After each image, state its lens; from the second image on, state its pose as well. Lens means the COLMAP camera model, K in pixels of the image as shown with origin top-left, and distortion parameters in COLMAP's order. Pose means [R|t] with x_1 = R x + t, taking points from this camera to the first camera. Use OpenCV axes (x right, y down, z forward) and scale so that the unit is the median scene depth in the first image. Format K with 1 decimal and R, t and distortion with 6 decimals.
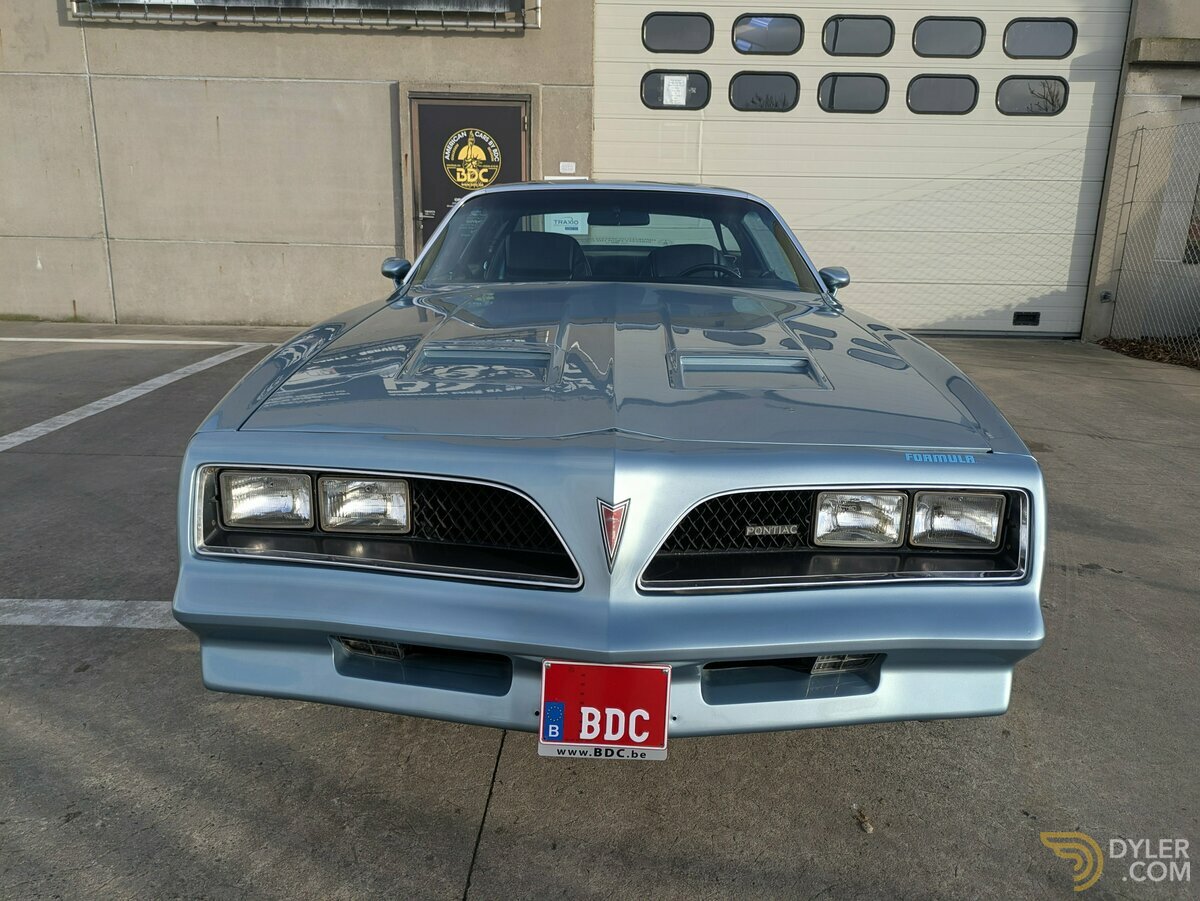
lens RADIAL K [[898.6, 0, 606.0], [0, 898.6, 457.4], [0, 0, 1]] dist [0.023211, -0.012420]
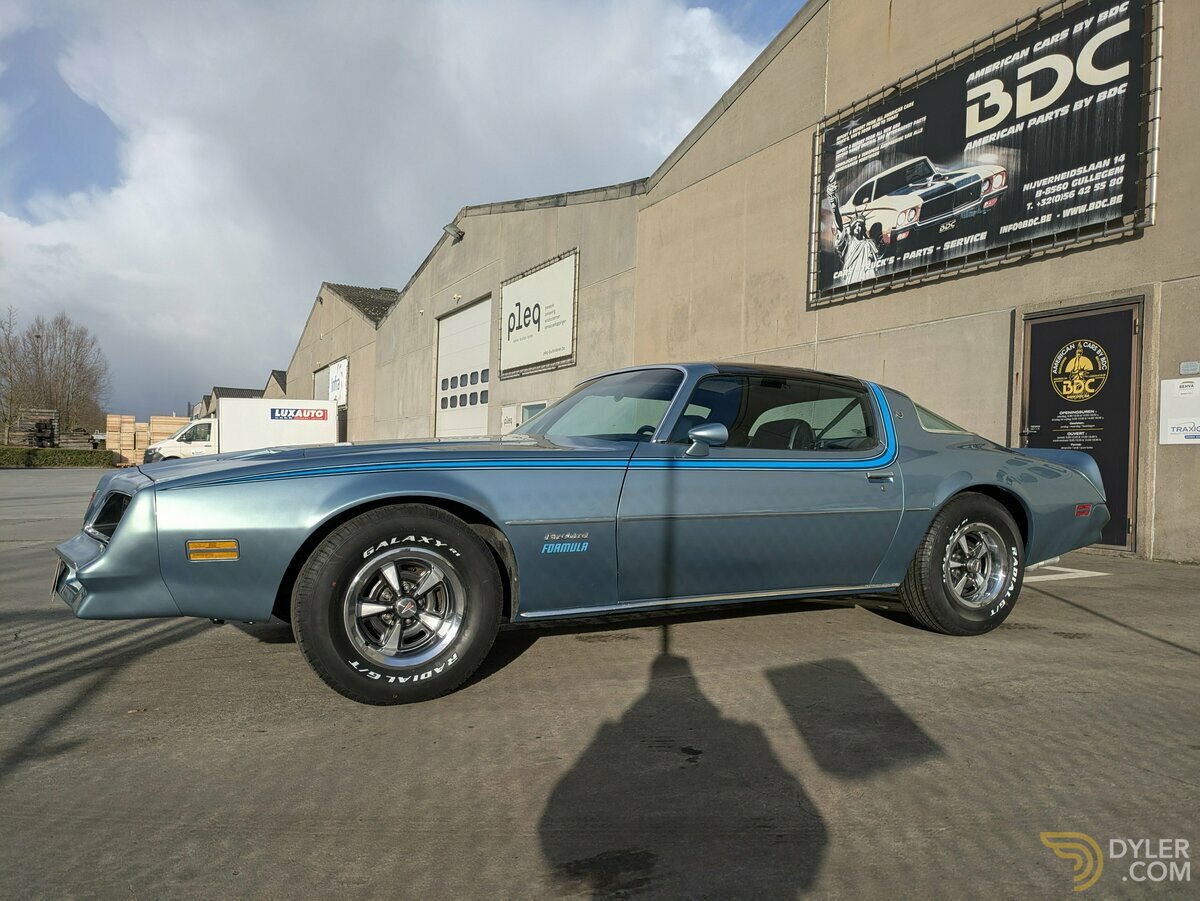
lens RADIAL K [[898.6, 0, 606.0], [0, 898.6, 457.4], [0, 0, 1]] dist [0.023211, -0.012420]
pose [[0.454823, -0.019800, -0.890362, 0.467737], [-0.228050, 0.963830, -0.137929, -0.001863], [0.860888, 0.265781, 0.433857, 0.194548]]
